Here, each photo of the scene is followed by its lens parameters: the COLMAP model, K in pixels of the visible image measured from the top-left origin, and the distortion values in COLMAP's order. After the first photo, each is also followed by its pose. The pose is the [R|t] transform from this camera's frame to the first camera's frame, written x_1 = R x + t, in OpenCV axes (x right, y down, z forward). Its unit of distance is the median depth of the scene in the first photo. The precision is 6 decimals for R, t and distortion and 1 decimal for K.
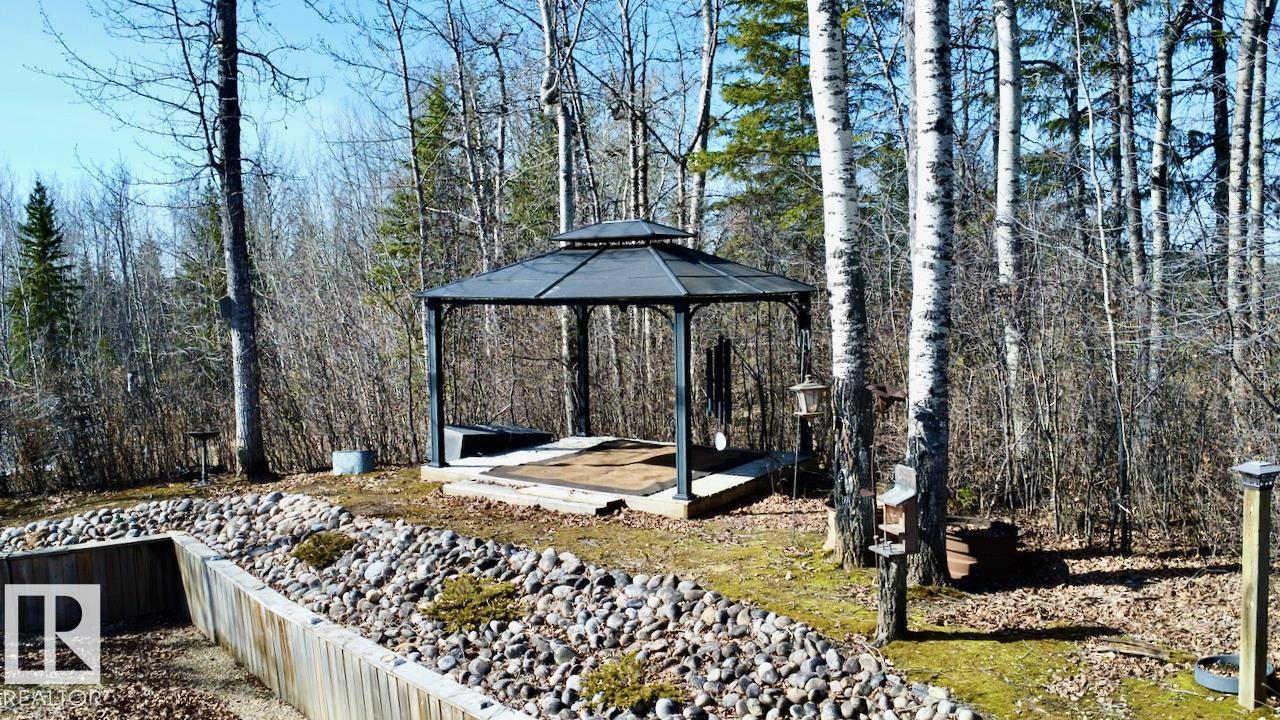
lens RADIAL K [[1008.3, 0, 640.0], [0, 1008.3, 360.0], [0, 0, 1]] dist [-0.030426, -0.011809]
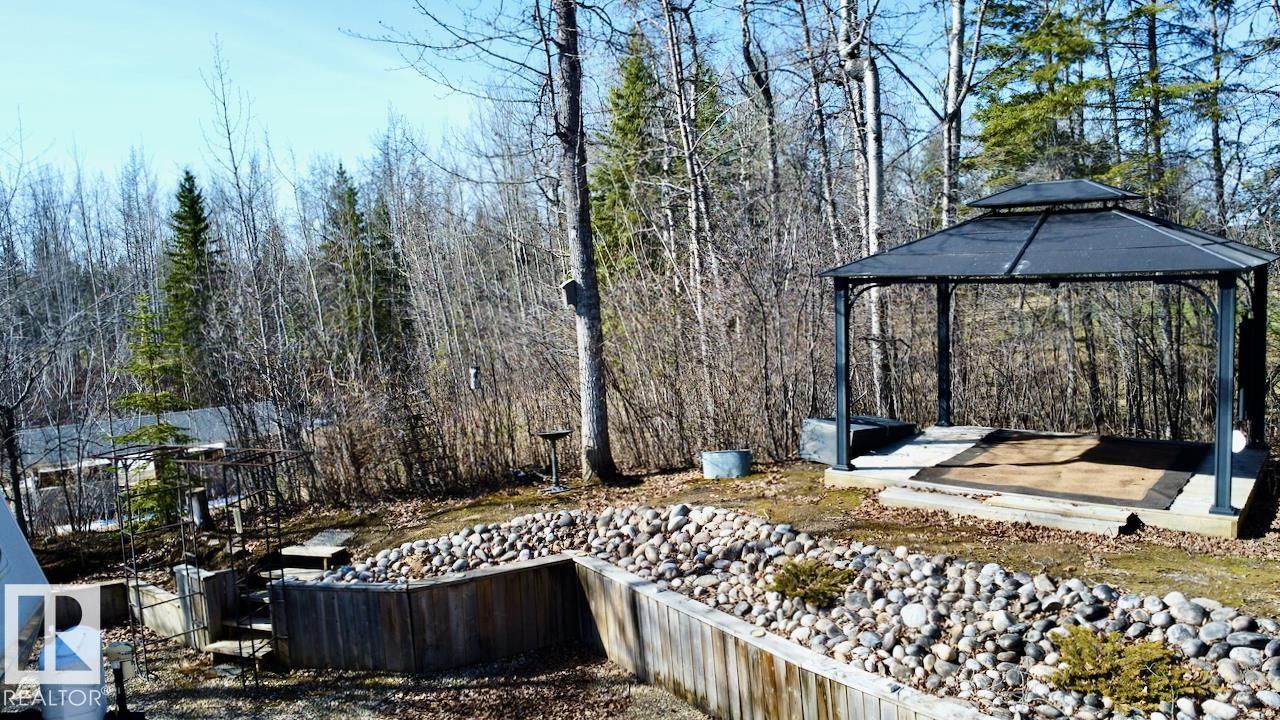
lens RADIAL K [[944.9, 0, 640.0], [0, 944.9, 360.0], [0, 0, 1]] dist [-0.003940, -0.041727]
pose [[0.997677, -0.020390, -0.064999, -0.332150], [0.022713, 0.999122, 0.035208, -0.023197], [0.064224, -0.036602, 0.997264, 0.174553]]
